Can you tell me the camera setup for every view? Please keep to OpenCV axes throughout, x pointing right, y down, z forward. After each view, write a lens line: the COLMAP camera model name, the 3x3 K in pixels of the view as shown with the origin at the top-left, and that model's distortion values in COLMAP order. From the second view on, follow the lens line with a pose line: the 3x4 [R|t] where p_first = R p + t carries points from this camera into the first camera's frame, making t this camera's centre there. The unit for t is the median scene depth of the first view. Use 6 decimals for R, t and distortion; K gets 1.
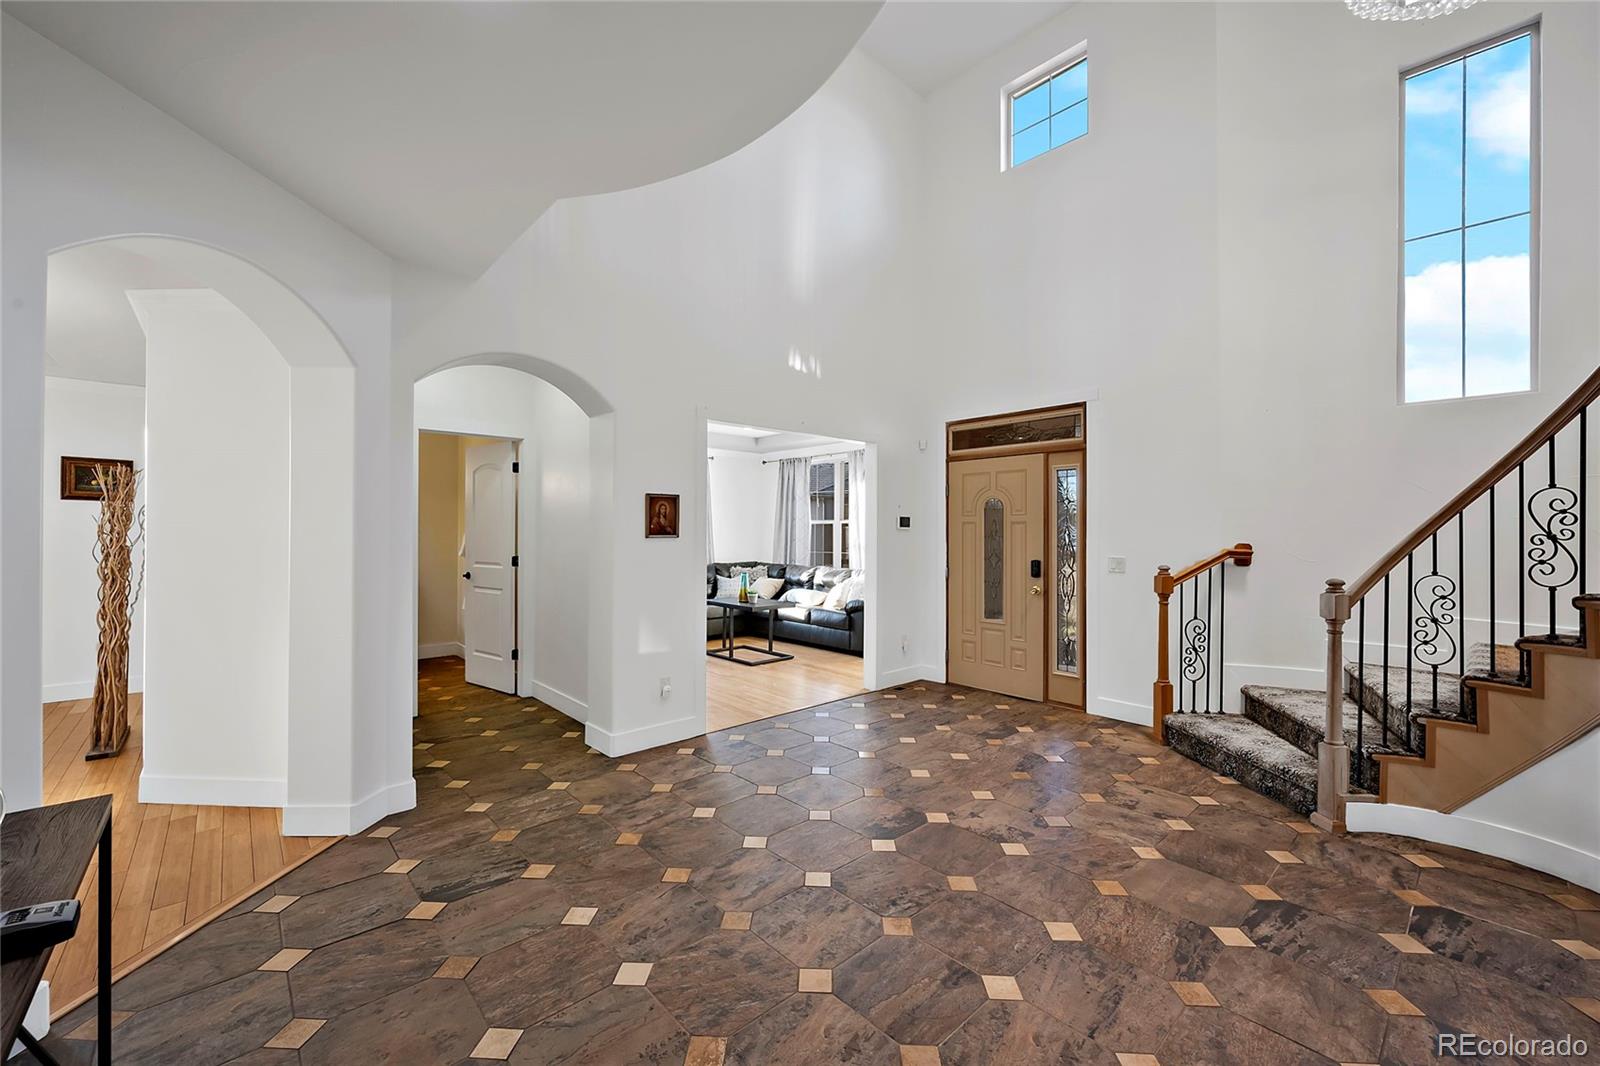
lens RADIAL K [[632.6, 0, 800.0], [0, 632.6, 533.0], [0, 0, 1]] dist [-0.001208, -0.000132]
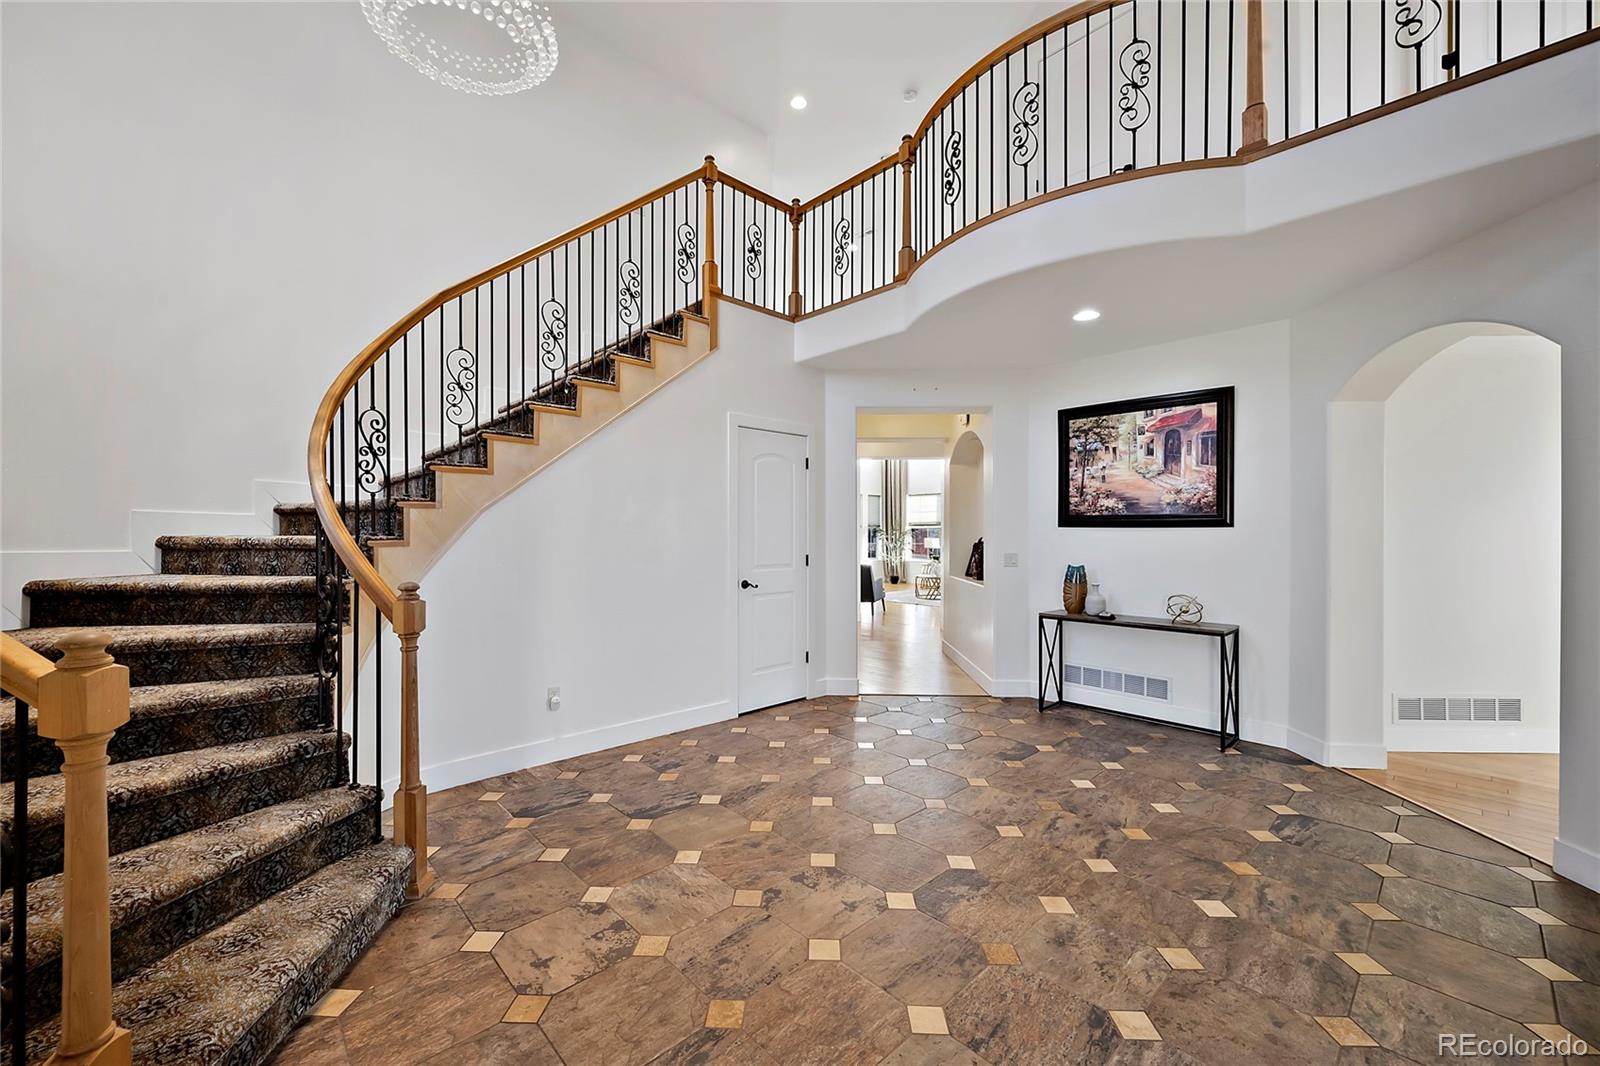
lens RADIAL K [[632.6, 0, 800.0], [0, 632.6, 533.0], [0, 0, 1]] dist [-0.001208, -0.000132]
pose [[-0.999856, -0.006444, -0.015714, 0.304598], [-0.006477, 0.999977, 0.002060, 0.004248], [0.015700, 0.002162, -0.999874, 1.516083]]
